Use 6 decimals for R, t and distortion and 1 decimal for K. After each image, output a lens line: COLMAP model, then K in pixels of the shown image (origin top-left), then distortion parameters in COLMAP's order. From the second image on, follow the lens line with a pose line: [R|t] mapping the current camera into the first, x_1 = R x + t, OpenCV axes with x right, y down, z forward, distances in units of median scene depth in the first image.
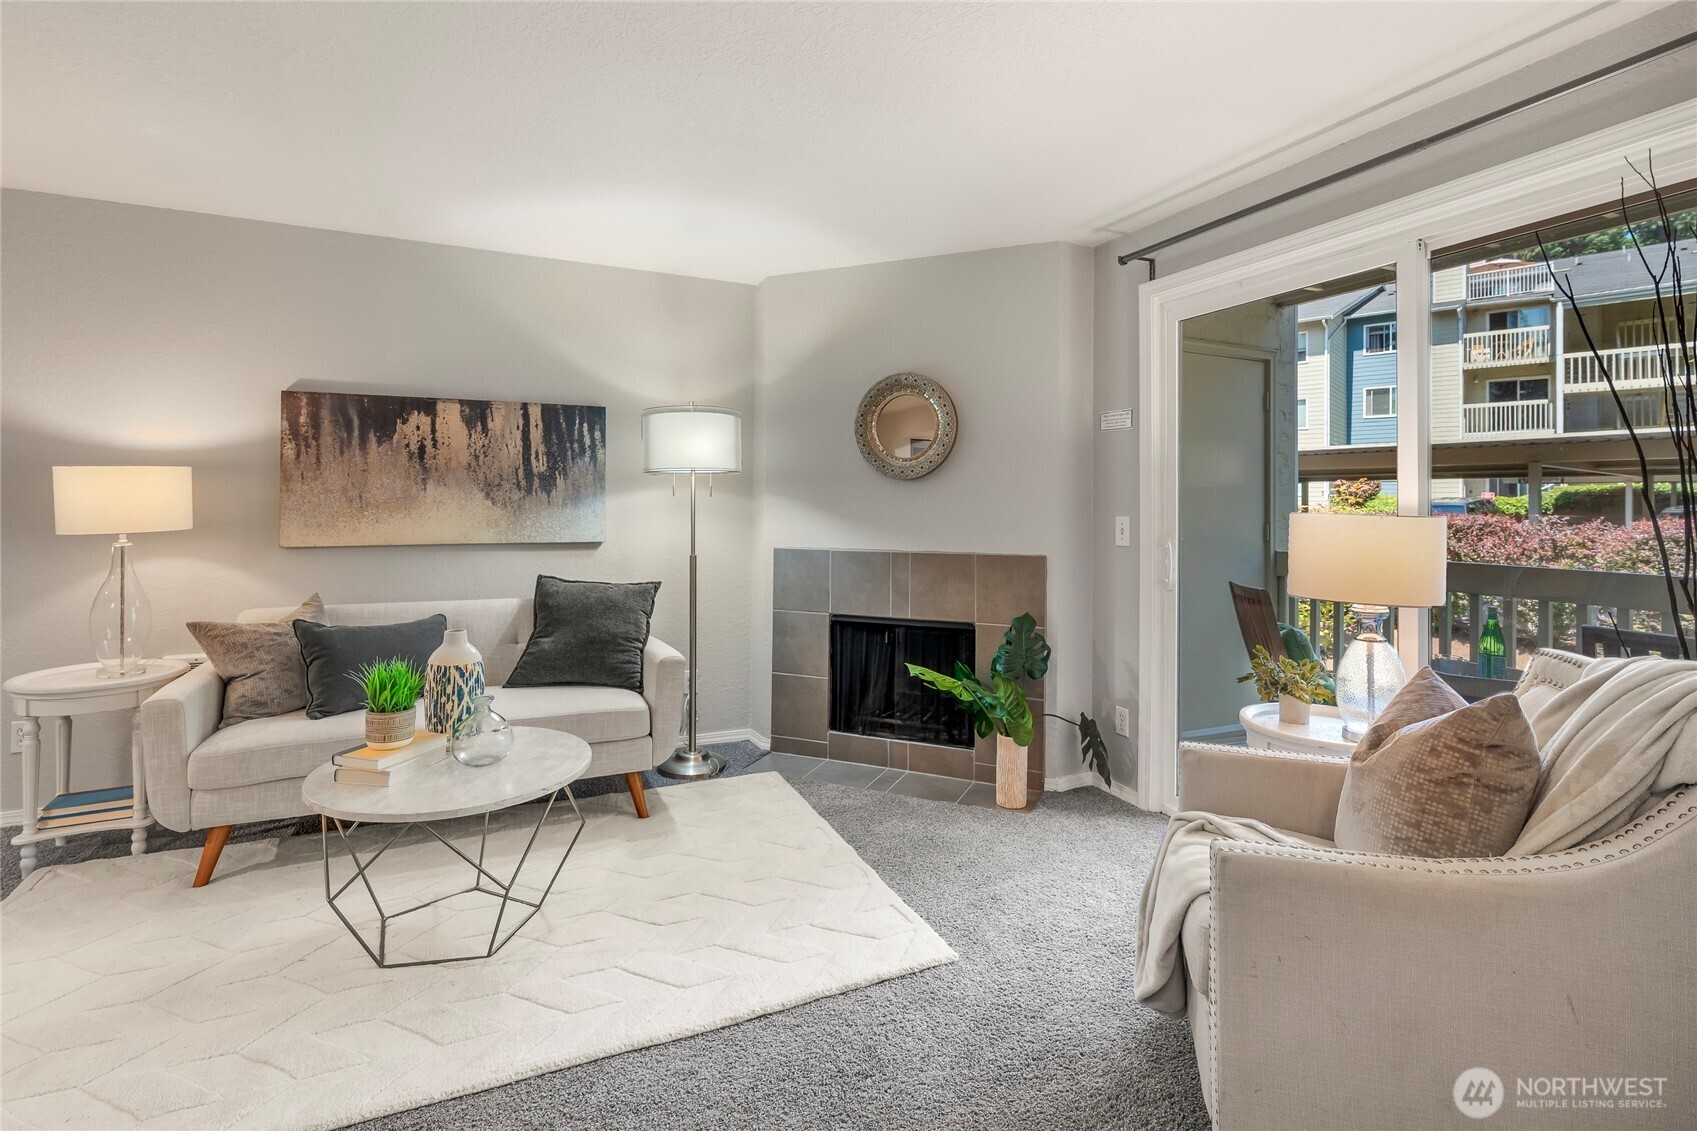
lens RADIAL K [[767.4, 0, 850.4], [0, 767.4, 510.3], [0, 0, 1]] dist [-0.007732, 0.003942]
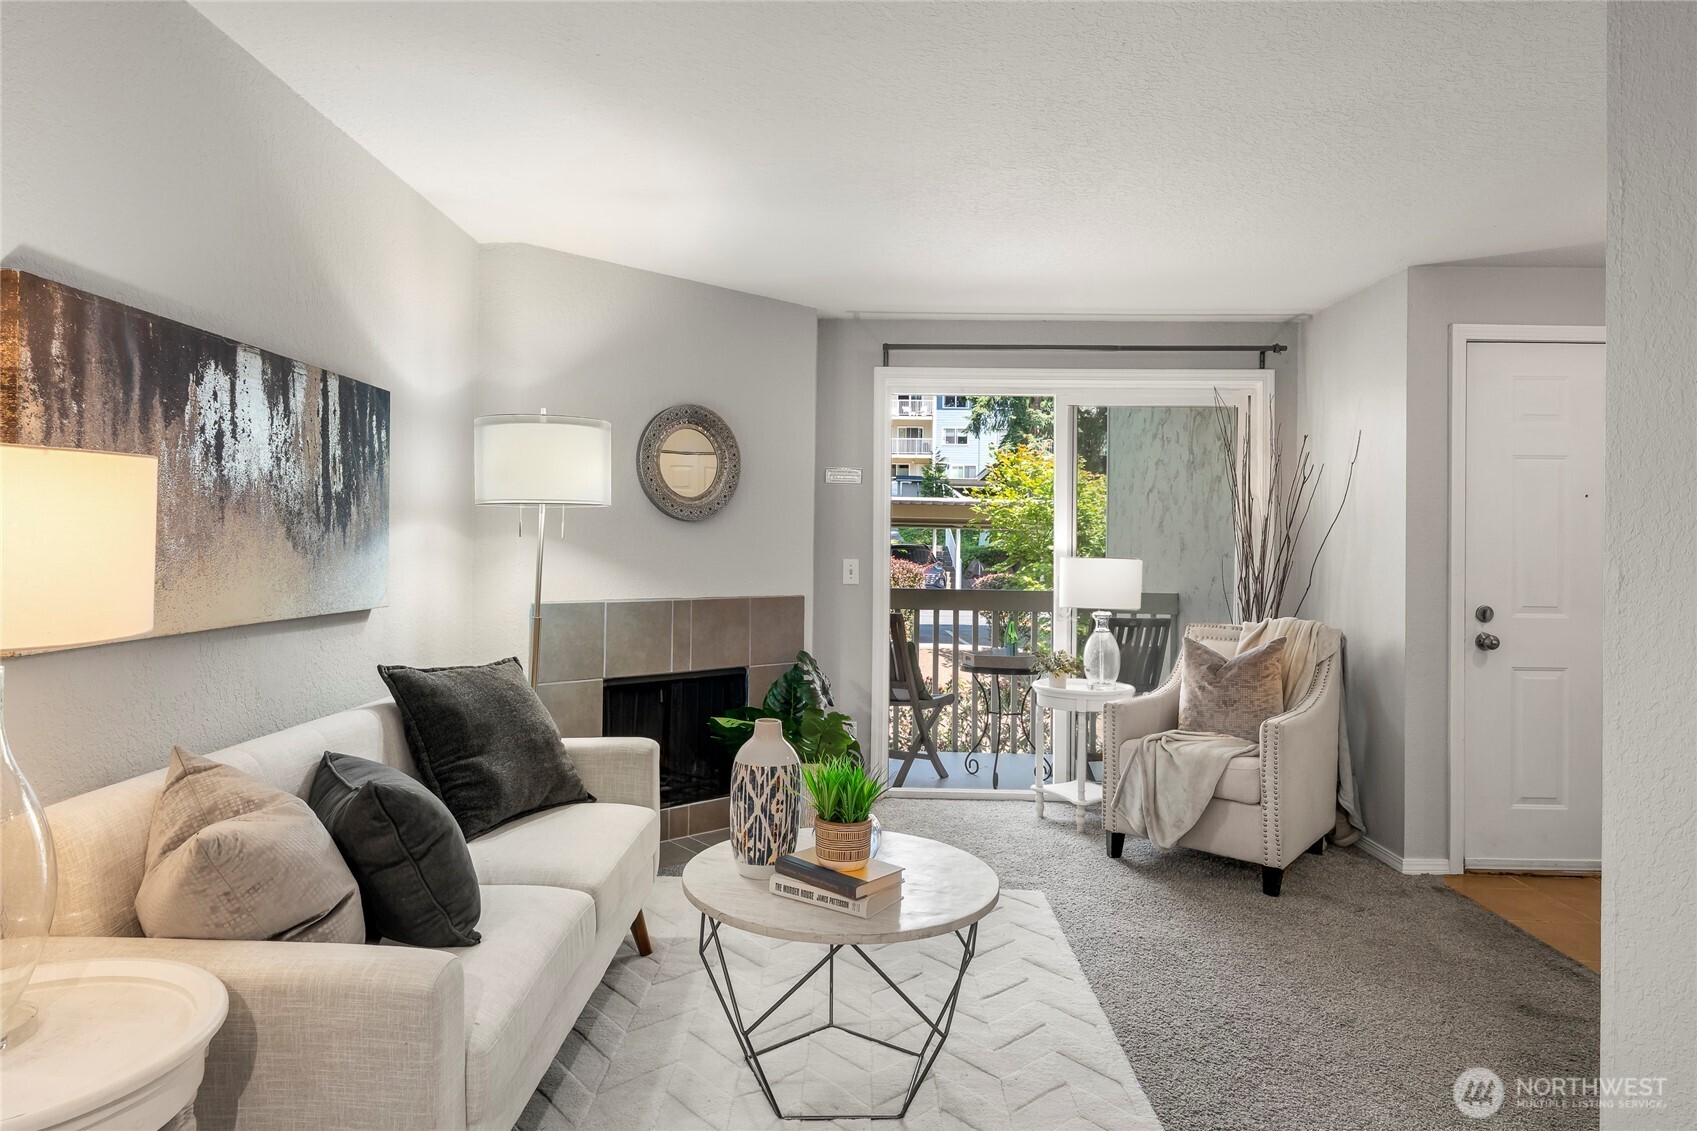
lens RADIAL K [[965.4, 0, 842.9], [0, 965.4, 561.8], [0, 0, 1]] dist [0.001025, 0.000936]
pose [[0.432974, -0.013118, 0.901311, -0.928272], [0.000050, 0.999894, 0.014529, -0.008016], [-0.901406, -0.006246, 0.432929, 0.346078]]
